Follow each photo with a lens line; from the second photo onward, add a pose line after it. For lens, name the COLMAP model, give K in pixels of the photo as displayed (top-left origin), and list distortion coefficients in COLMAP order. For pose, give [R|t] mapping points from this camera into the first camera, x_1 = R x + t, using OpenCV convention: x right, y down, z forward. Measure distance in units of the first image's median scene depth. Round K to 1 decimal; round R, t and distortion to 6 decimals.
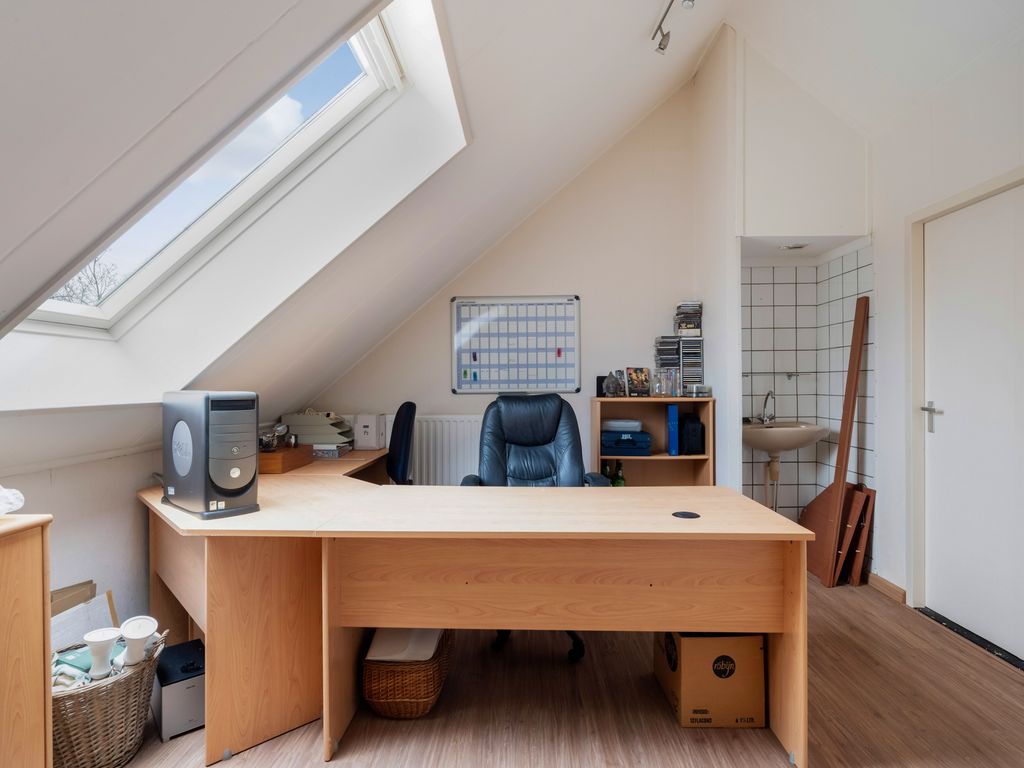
lens RADIAL K [[539.3, 0, 509.3], [0, 539.3, 391.3], [0, 0, 1]] dist [0.000187, 0.000759]
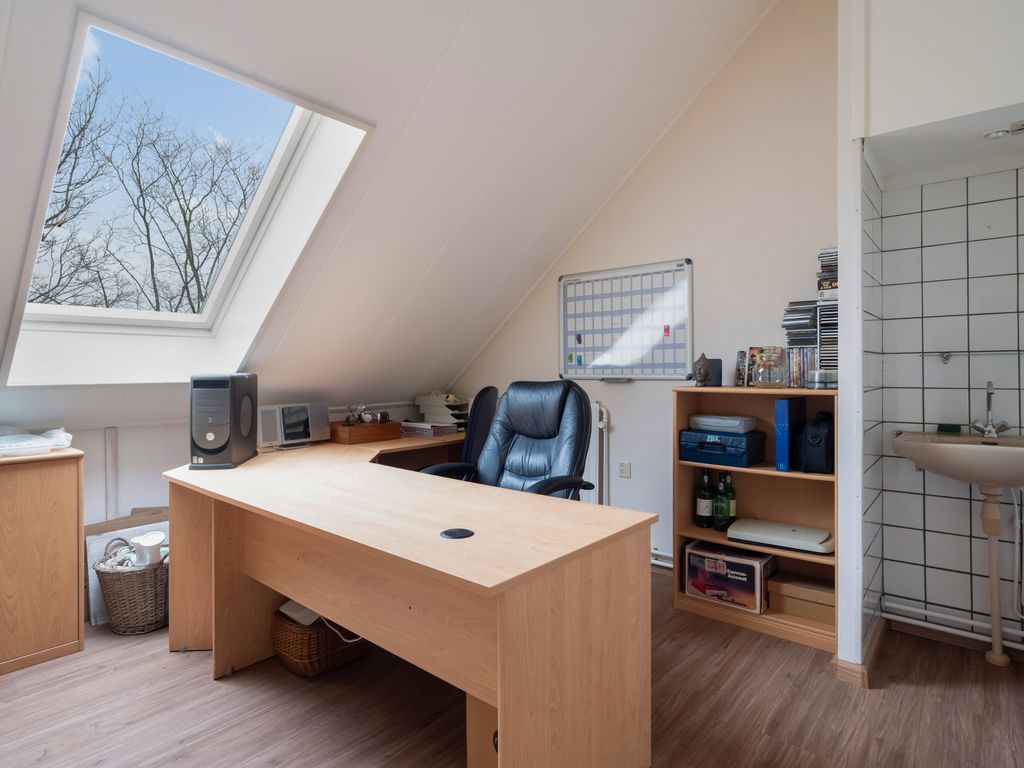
lens RADIAL K [[551.7, 0, 513.2], [0, 551.7, 375.5], [0, 0, 1]] dist [0.001666, 0.000778]
pose [[0.788033, 0.009725, -0.615556, 0.460062], [-0.010589, 0.999941, 0.002243, -0.003410], [0.615542, 0.004751, 0.788090, 0.209928]]
